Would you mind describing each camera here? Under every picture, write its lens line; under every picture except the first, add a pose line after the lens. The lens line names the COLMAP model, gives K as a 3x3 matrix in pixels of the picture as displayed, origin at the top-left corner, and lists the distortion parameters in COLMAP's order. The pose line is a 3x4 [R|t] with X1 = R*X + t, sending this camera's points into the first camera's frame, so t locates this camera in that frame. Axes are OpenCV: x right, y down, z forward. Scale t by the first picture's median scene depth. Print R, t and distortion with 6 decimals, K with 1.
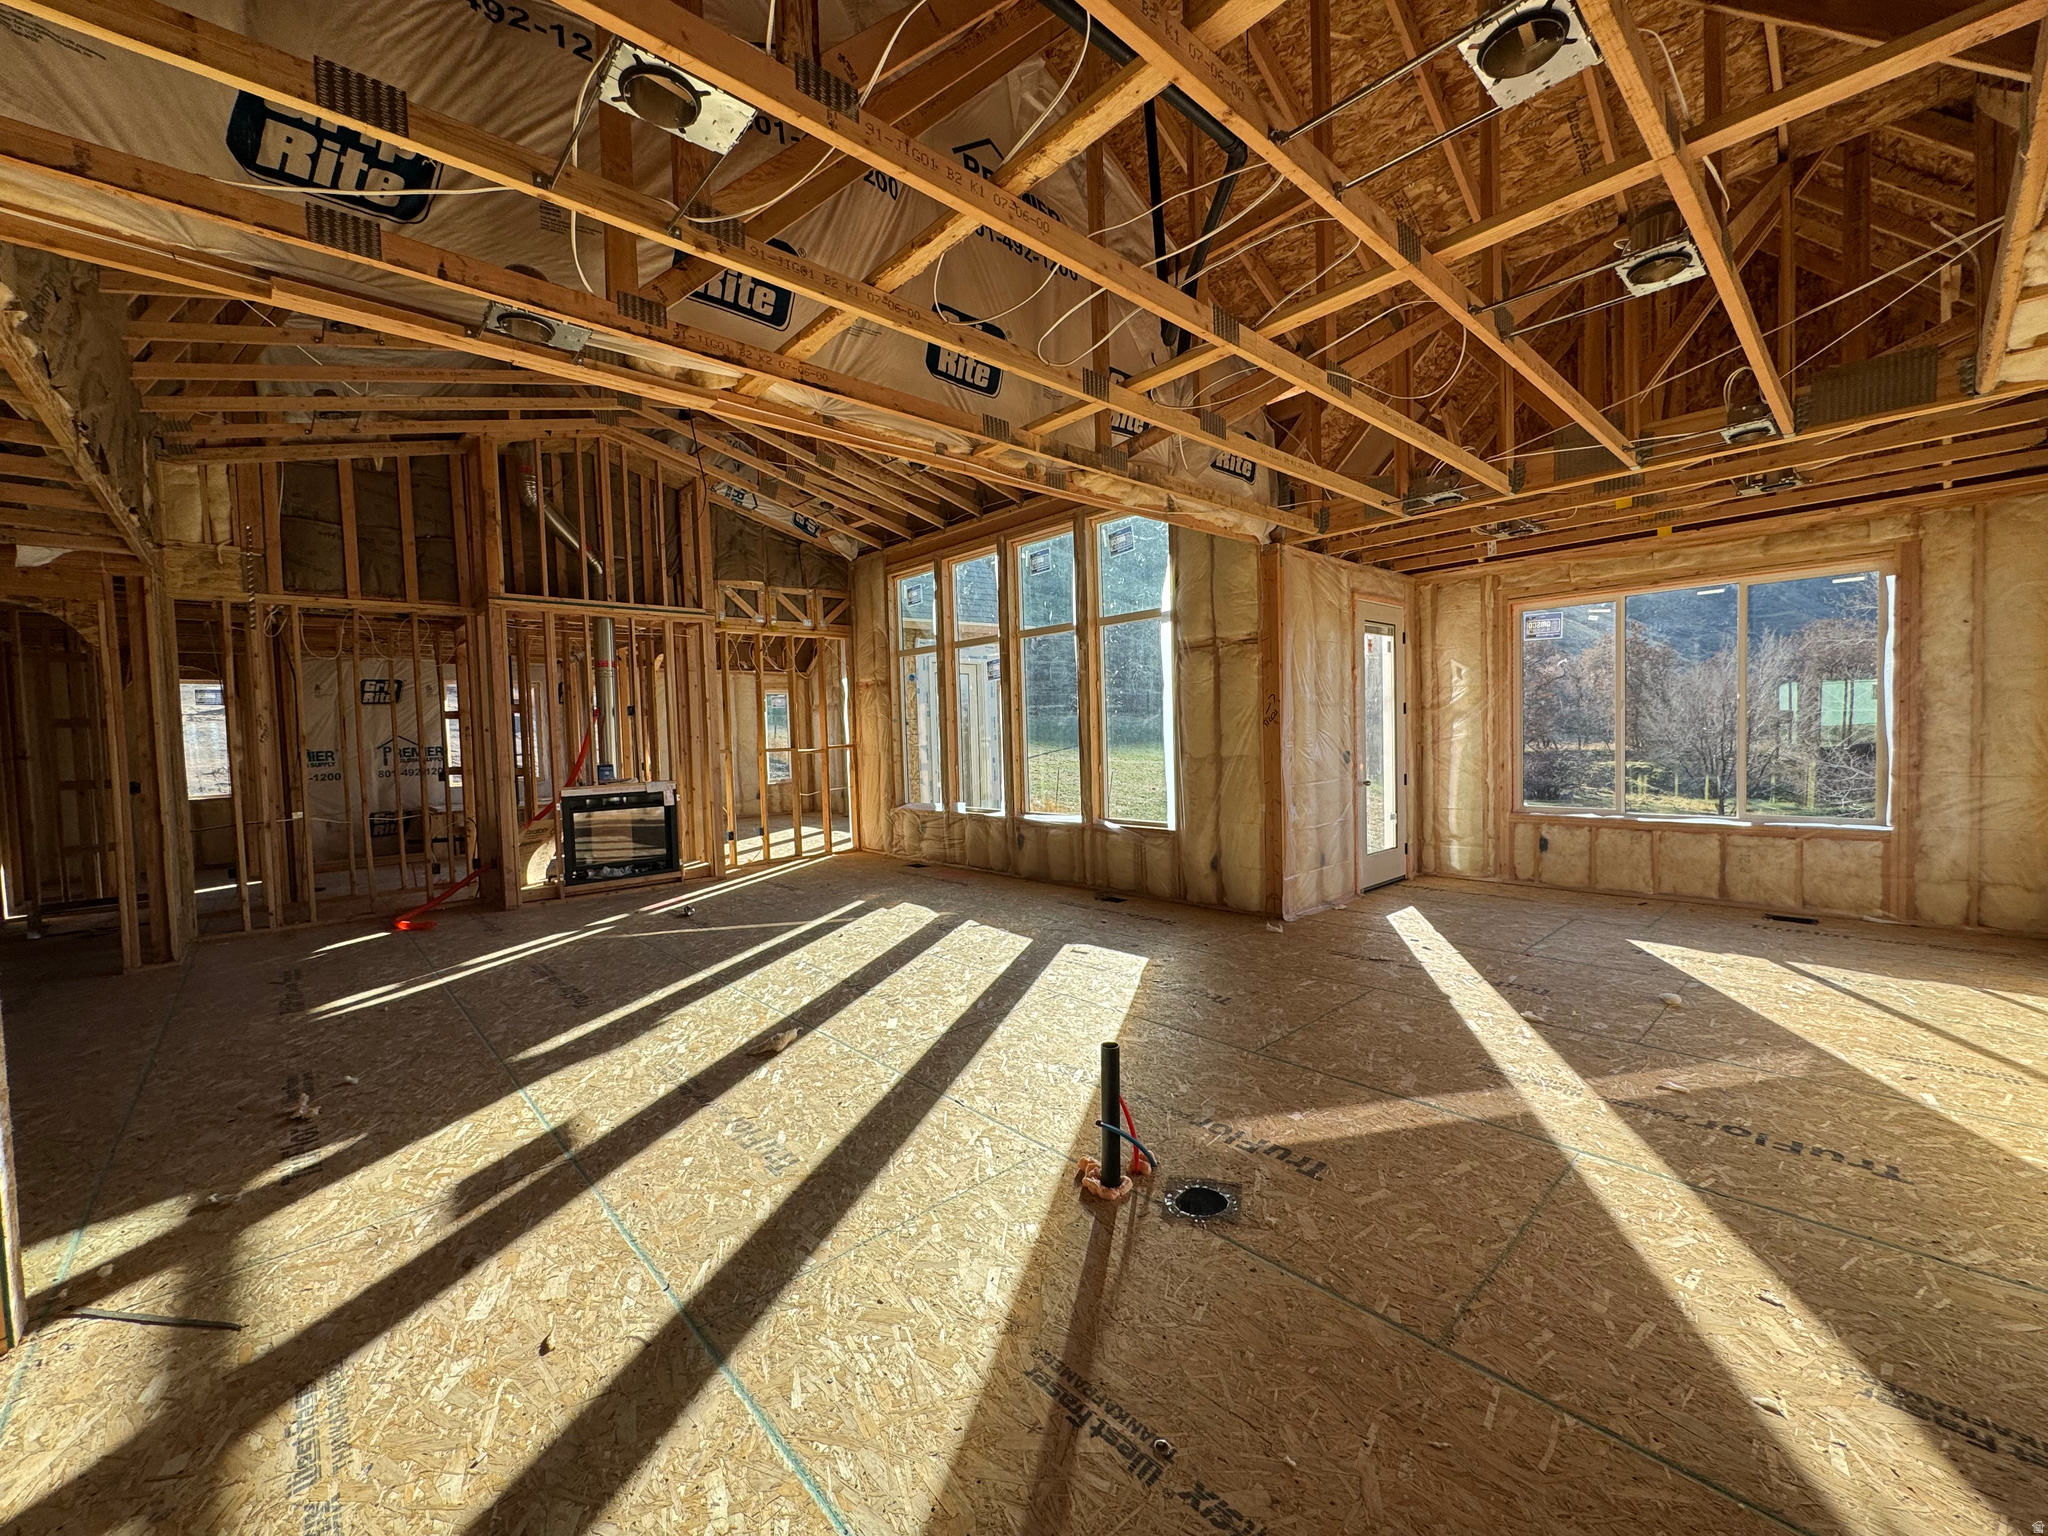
lens RADIAL K [[820.0, 0, 1030.2], [0, 820.0, 766.8], [0, 0, 1]] dist [-0.000334, -0.000030]
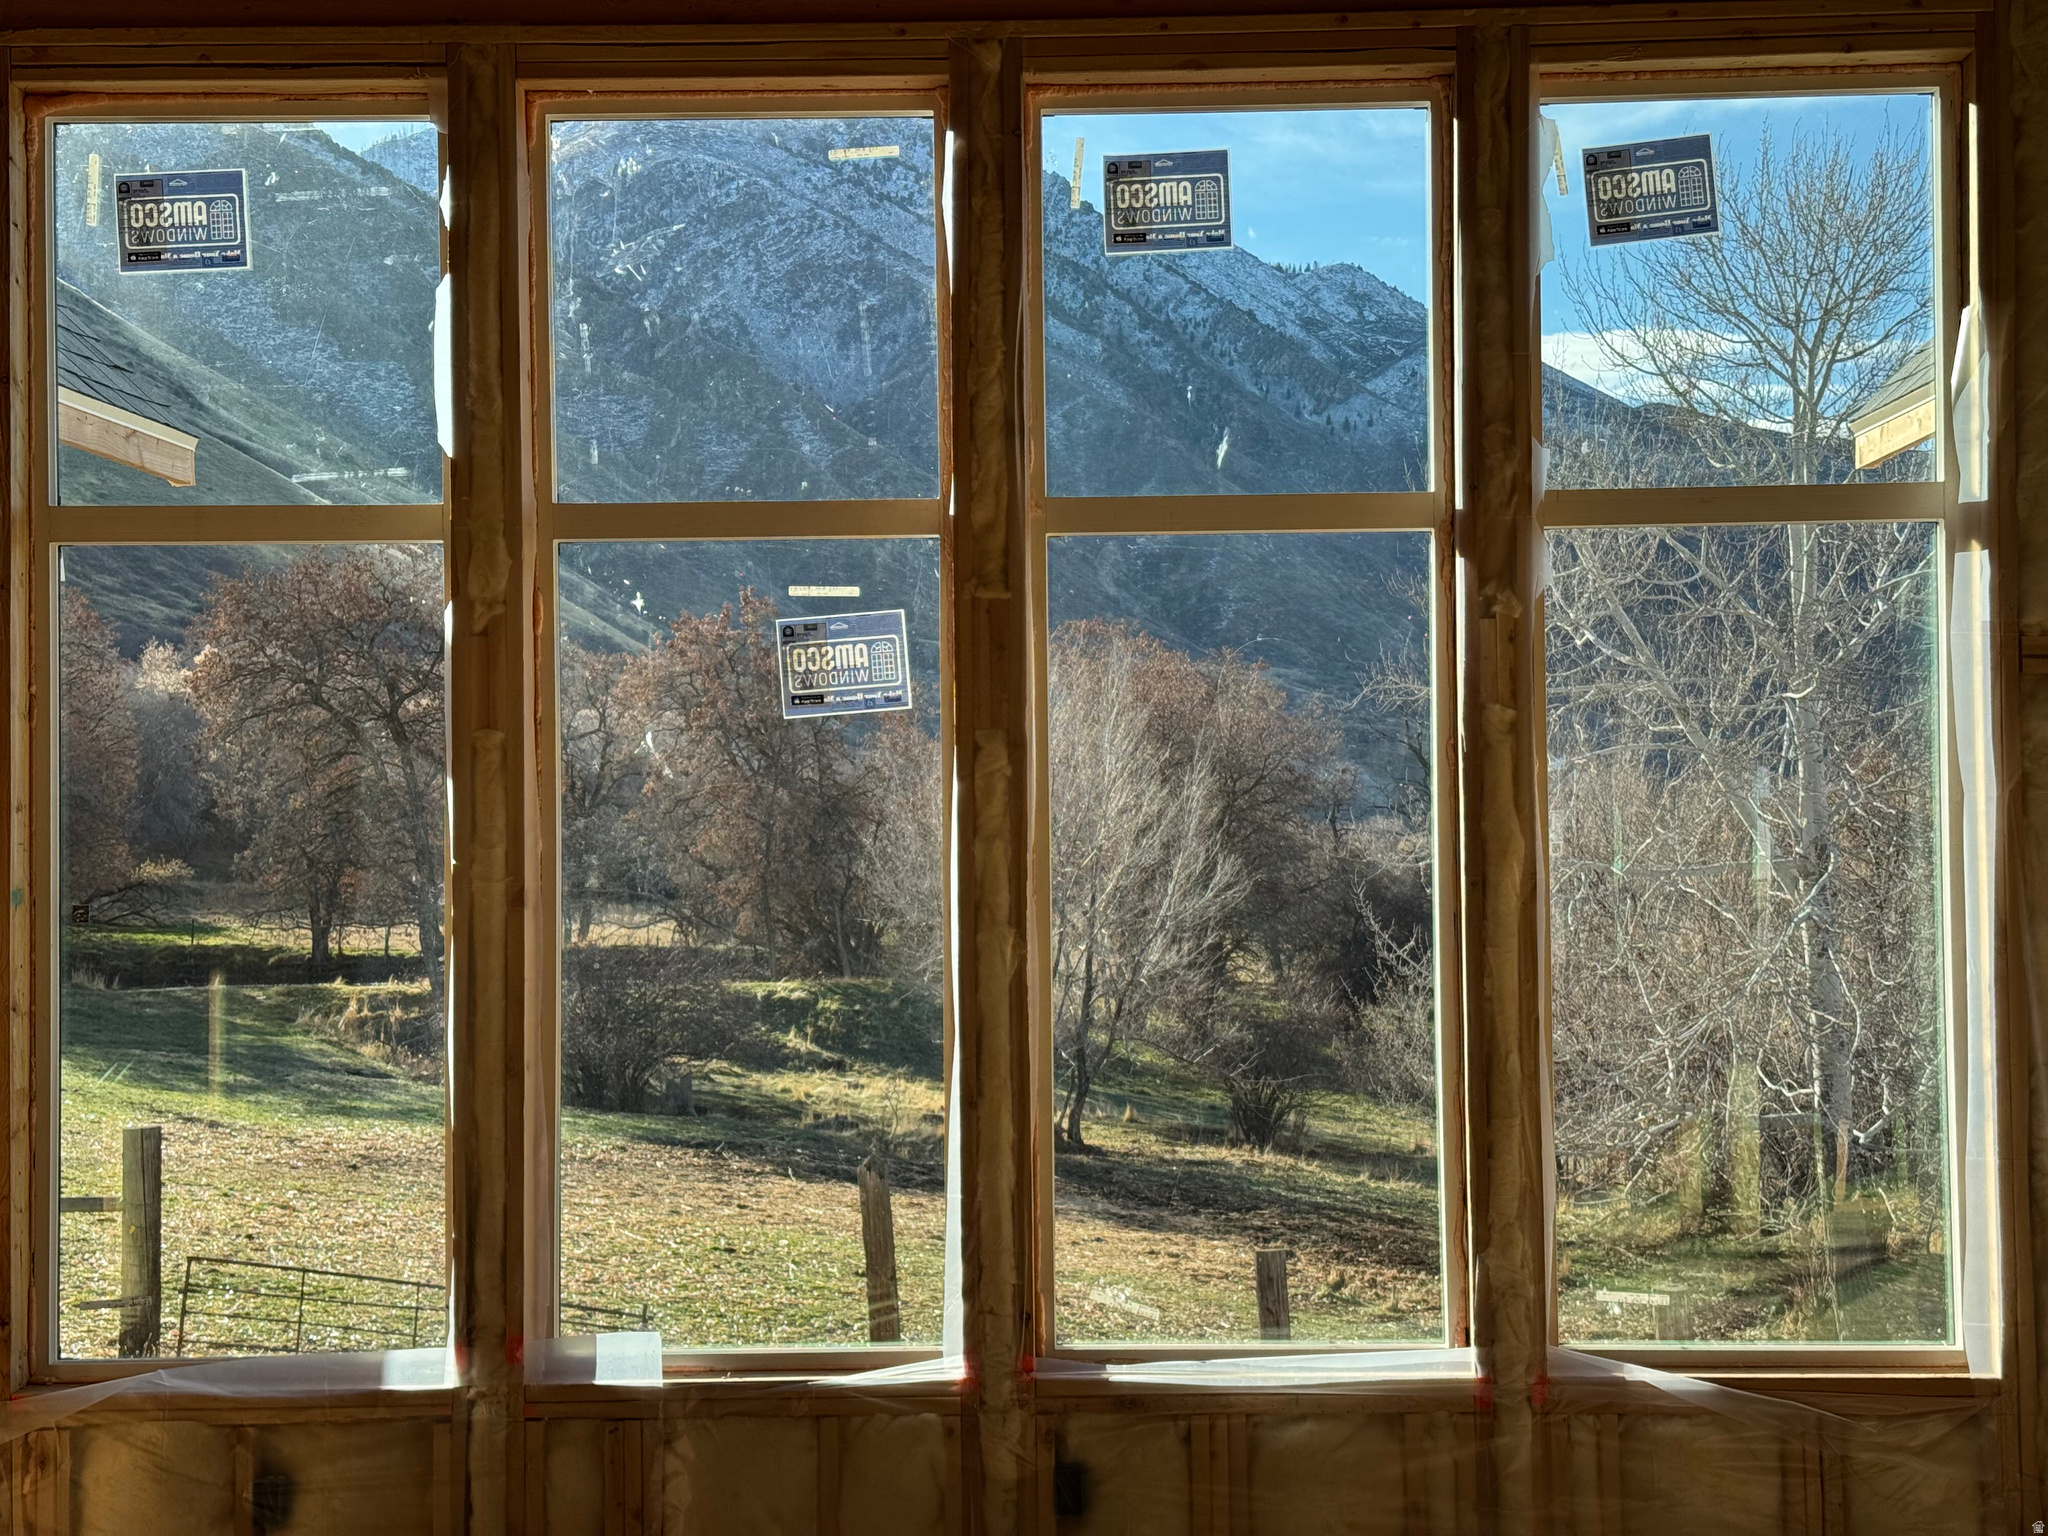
lens RADIAL K [[2847.9, 0, 1026.5], [0, 2847.9, 769.4], [0, 0, 1]] dist [0.136018, 0.000000]
pose [[0.697130, 0.038420, 0.715914, -0.593279], [0.020013, 0.997131, -0.072999, -0.043735], [-0.716665, 0.065217, 0.694361, 0.528610]]
